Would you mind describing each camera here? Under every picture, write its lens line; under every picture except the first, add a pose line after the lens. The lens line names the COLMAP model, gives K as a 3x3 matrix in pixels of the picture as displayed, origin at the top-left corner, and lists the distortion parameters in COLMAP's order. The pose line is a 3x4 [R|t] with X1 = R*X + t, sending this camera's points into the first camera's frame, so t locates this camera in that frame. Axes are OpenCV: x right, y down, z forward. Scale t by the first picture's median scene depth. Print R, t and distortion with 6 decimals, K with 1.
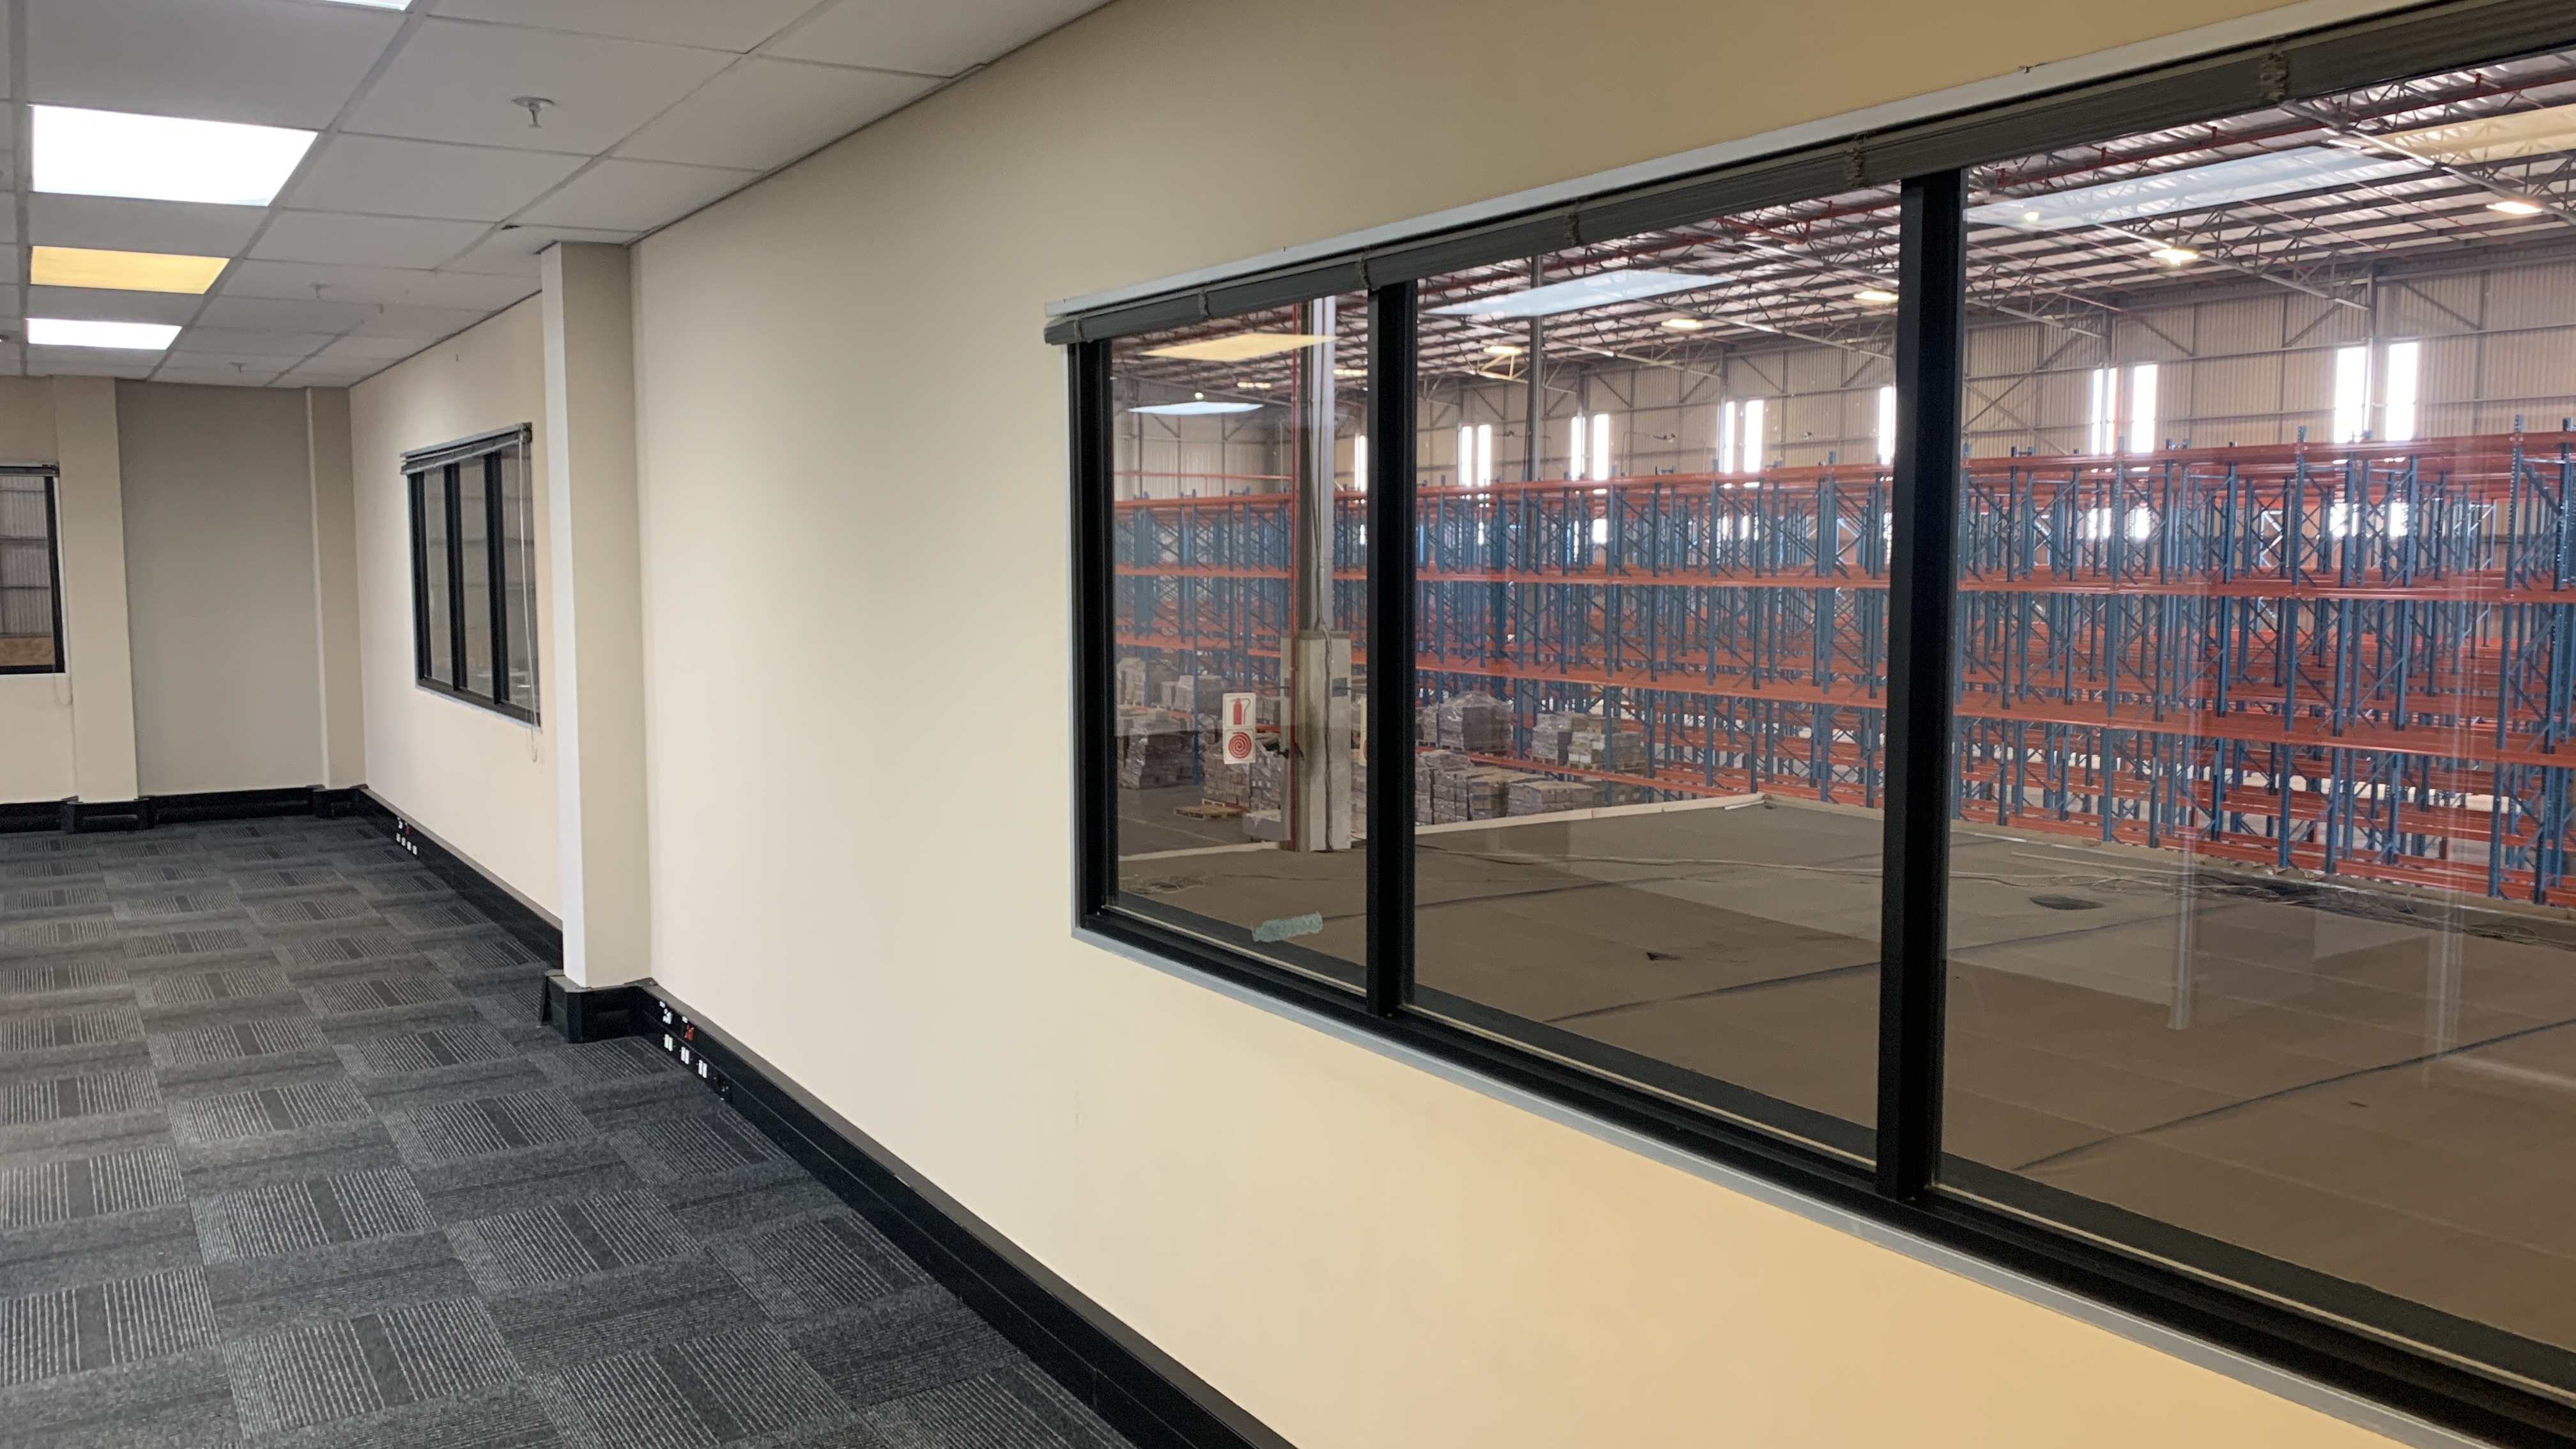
lens RADIAL K [[1951.8, 0, 1299.5], [0, 1951.8, 722.3], [0, 0, 1]] dist [0.060334, -0.083996]
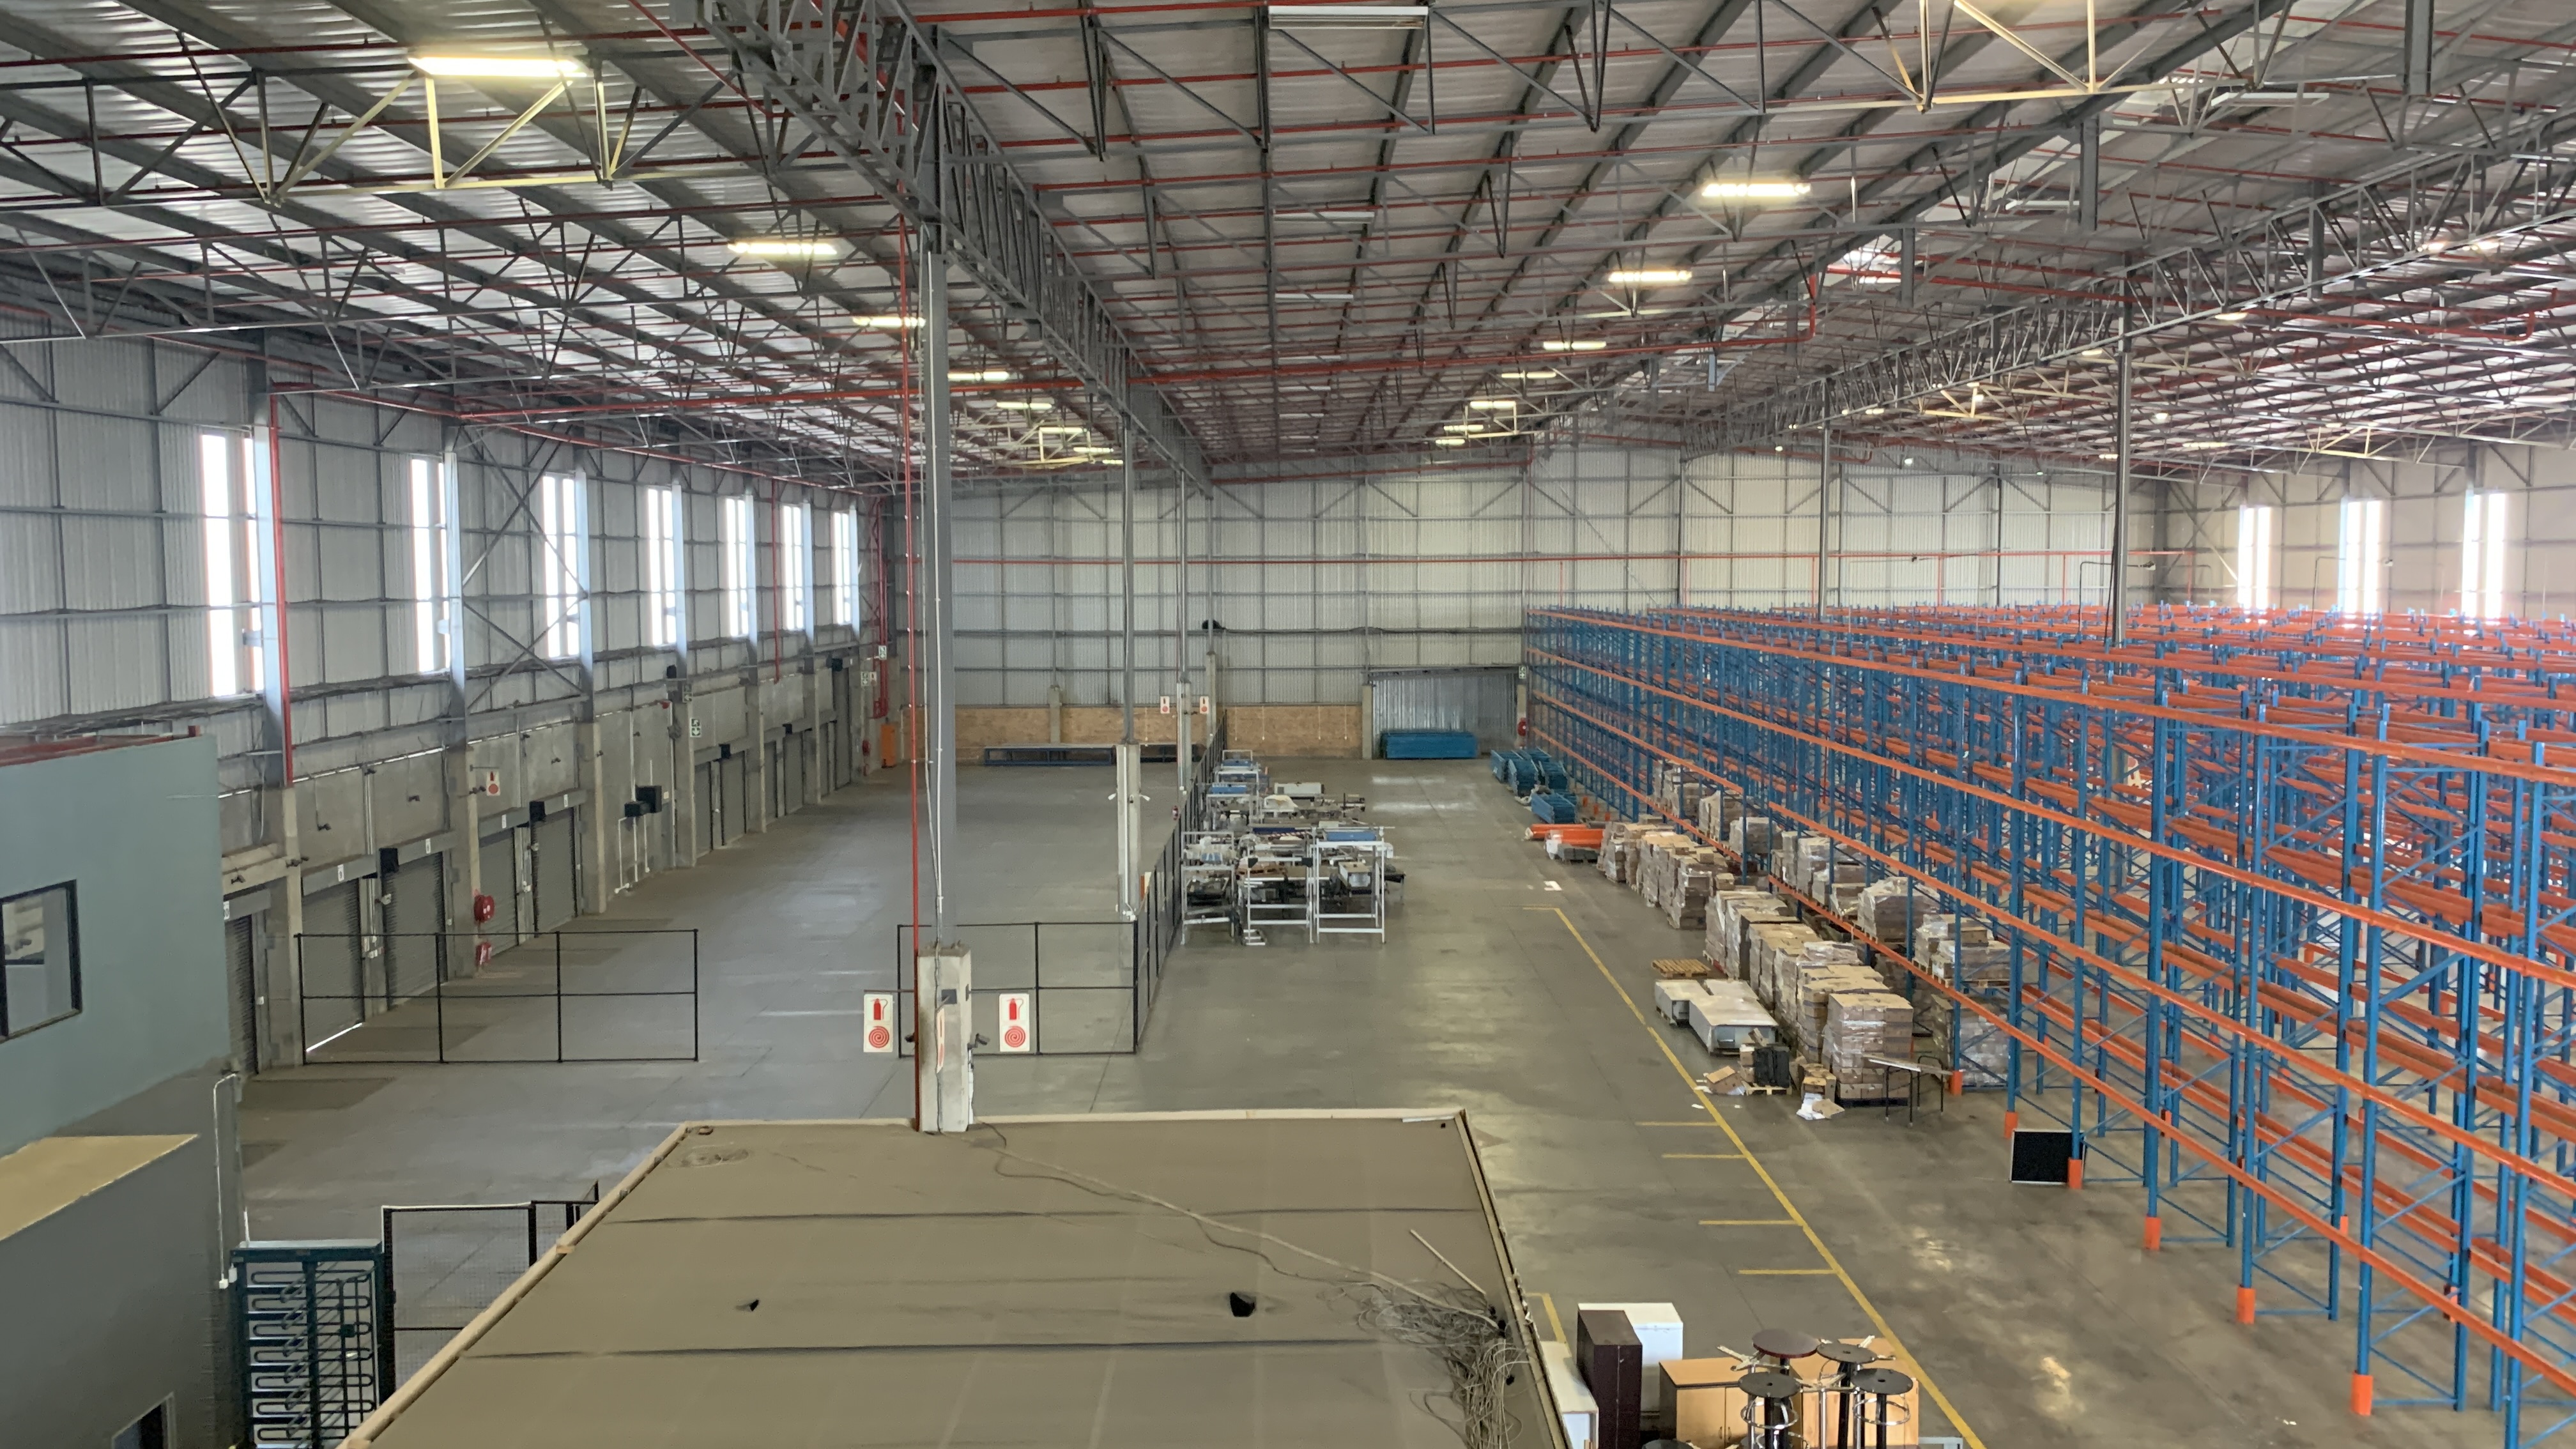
lens RADIAL K [[1951.8, 0, 1308.0], [0, 1951.8, 706.8], [0, 0, 1]] dist [0.060334, -0.083996]
pose [[0.846648, 0.031535, -0.531219, 1.892773], [-0.040210, 0.999180, -0.004770, -0.448660], [0.530633, 0.025399, 0.847221, 0.212324]]
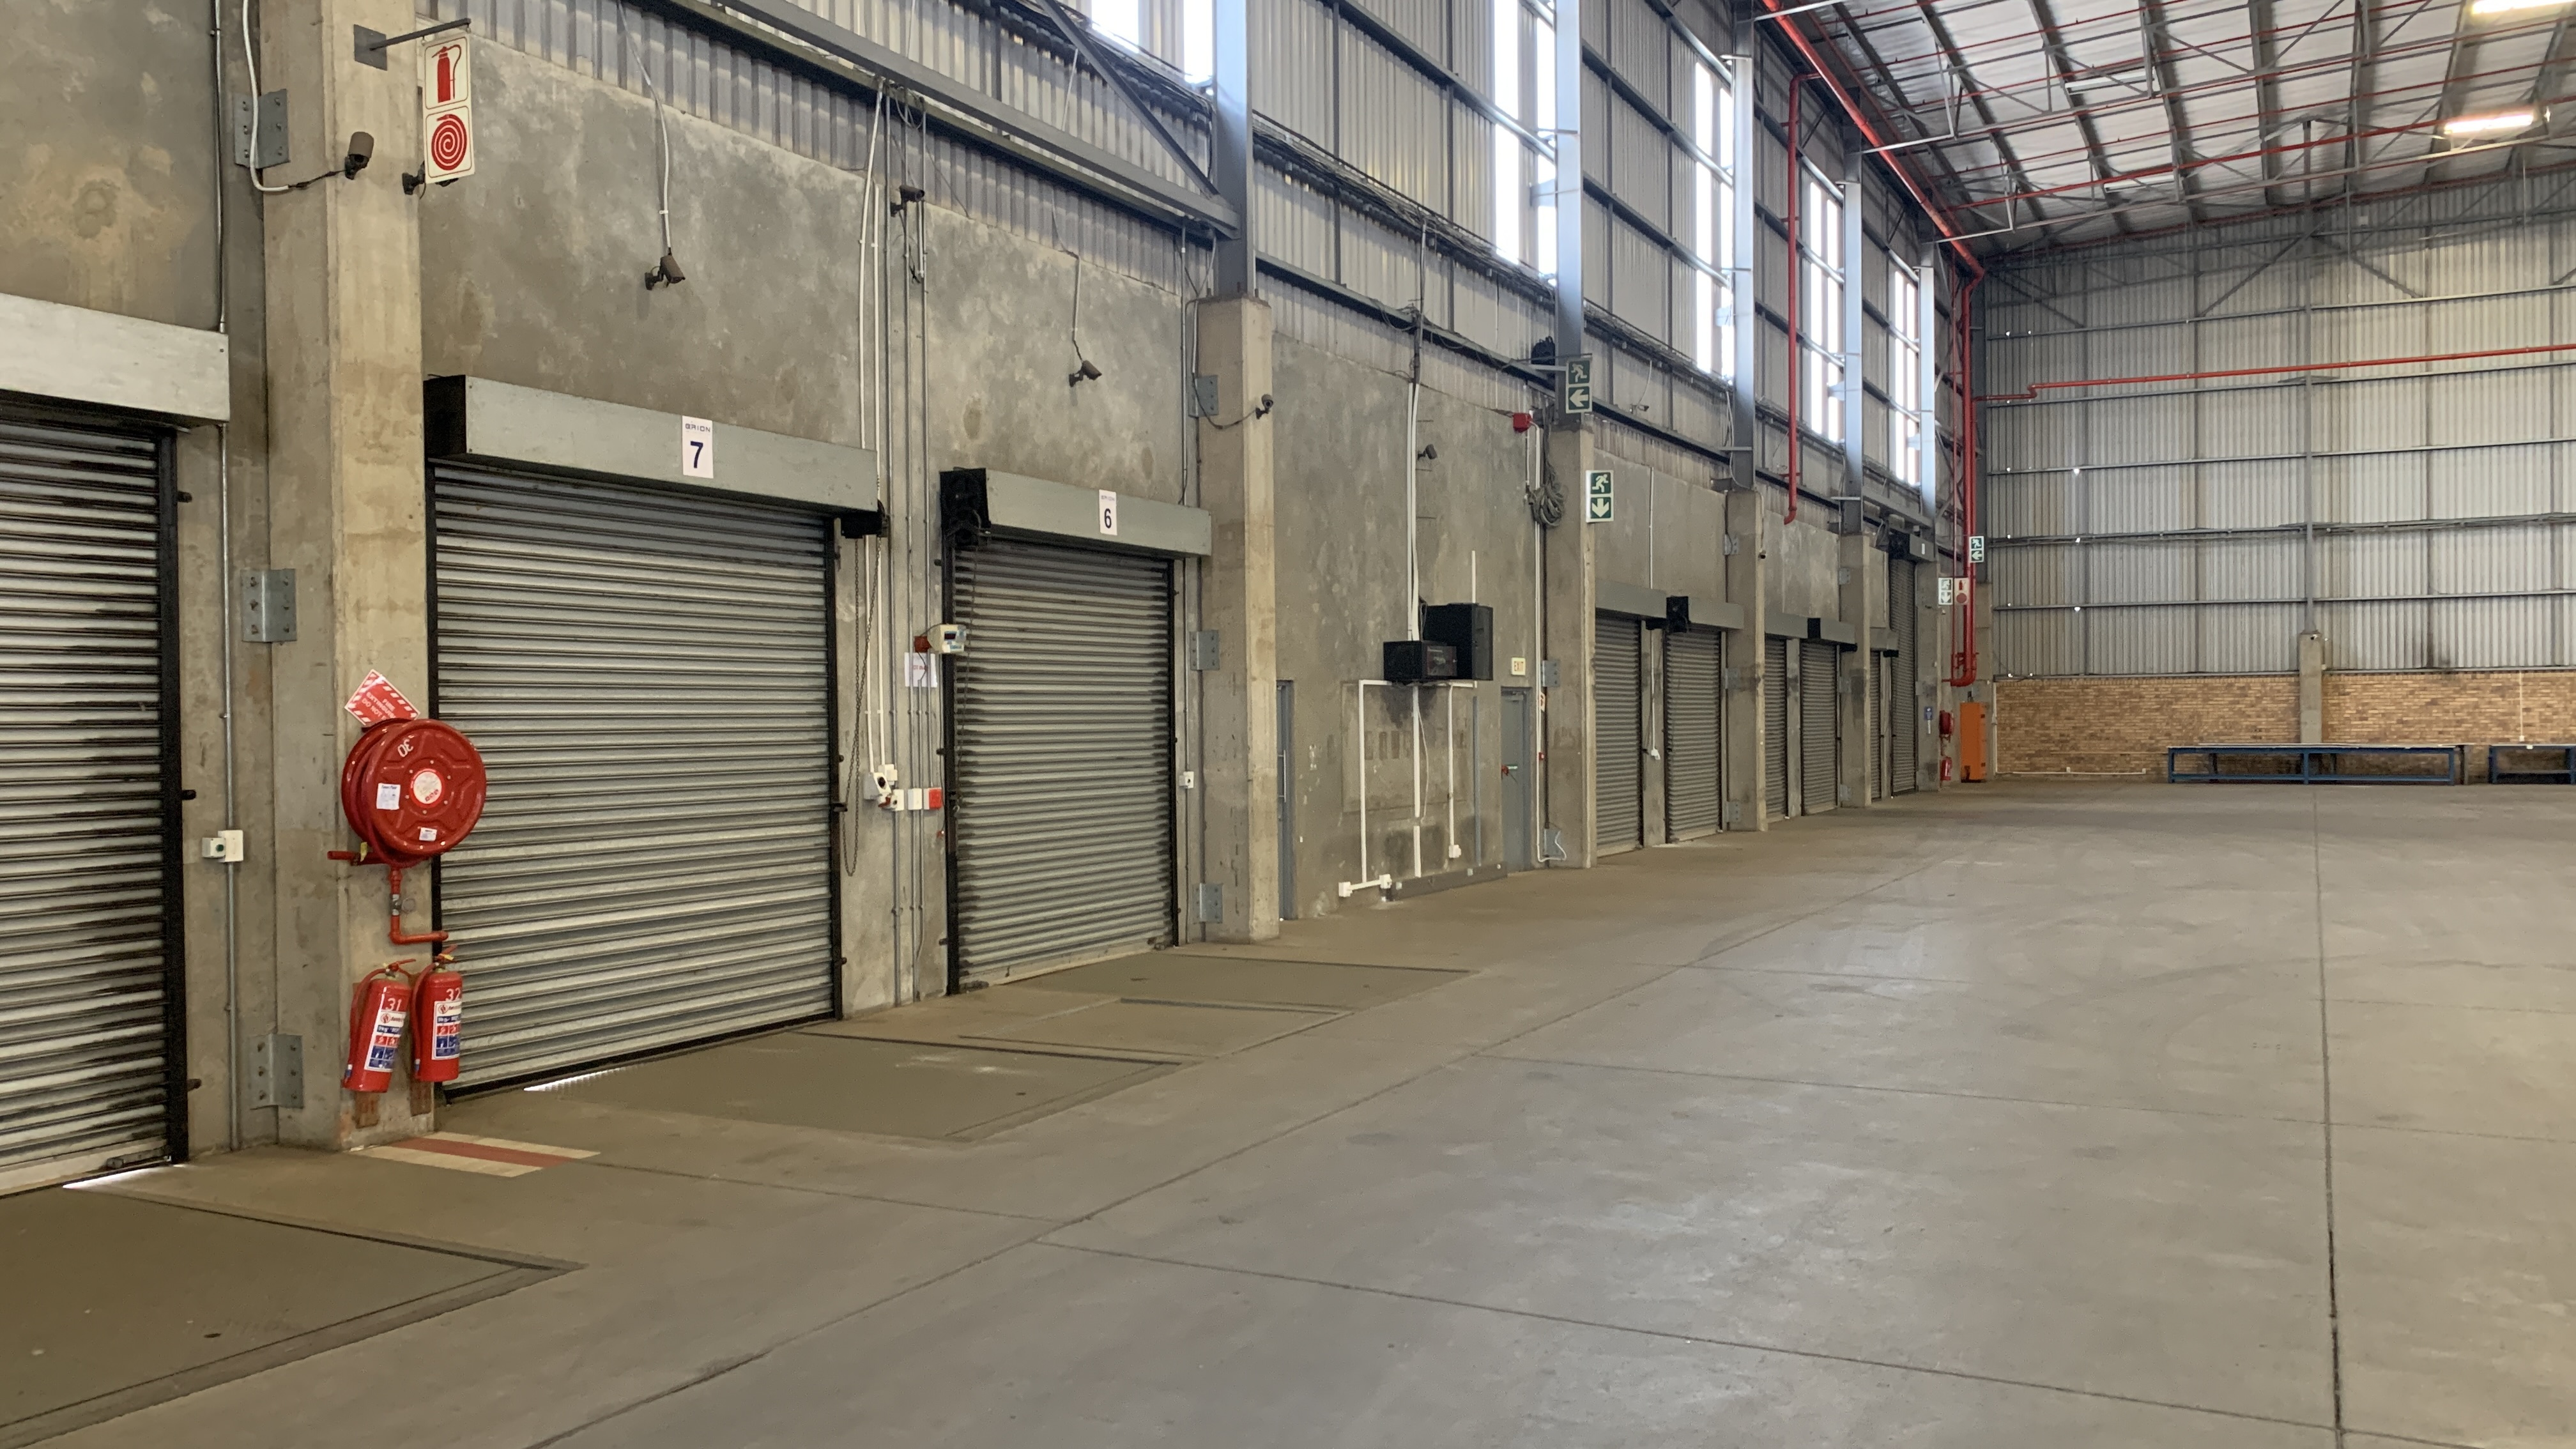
lens RADIAL K [[1951.8, 0, 1262.8], [0, 1951.8, 727.3], [0, 0, 1]] dist [0.060334, -0.083996]
pose [[0.487976, -0.001437, -0.872856, -2.189104], [-0.066763, 0.997008, -0.038966, 0.217278], [0.870300, 0.077289, 0.486420, 3.862029]]
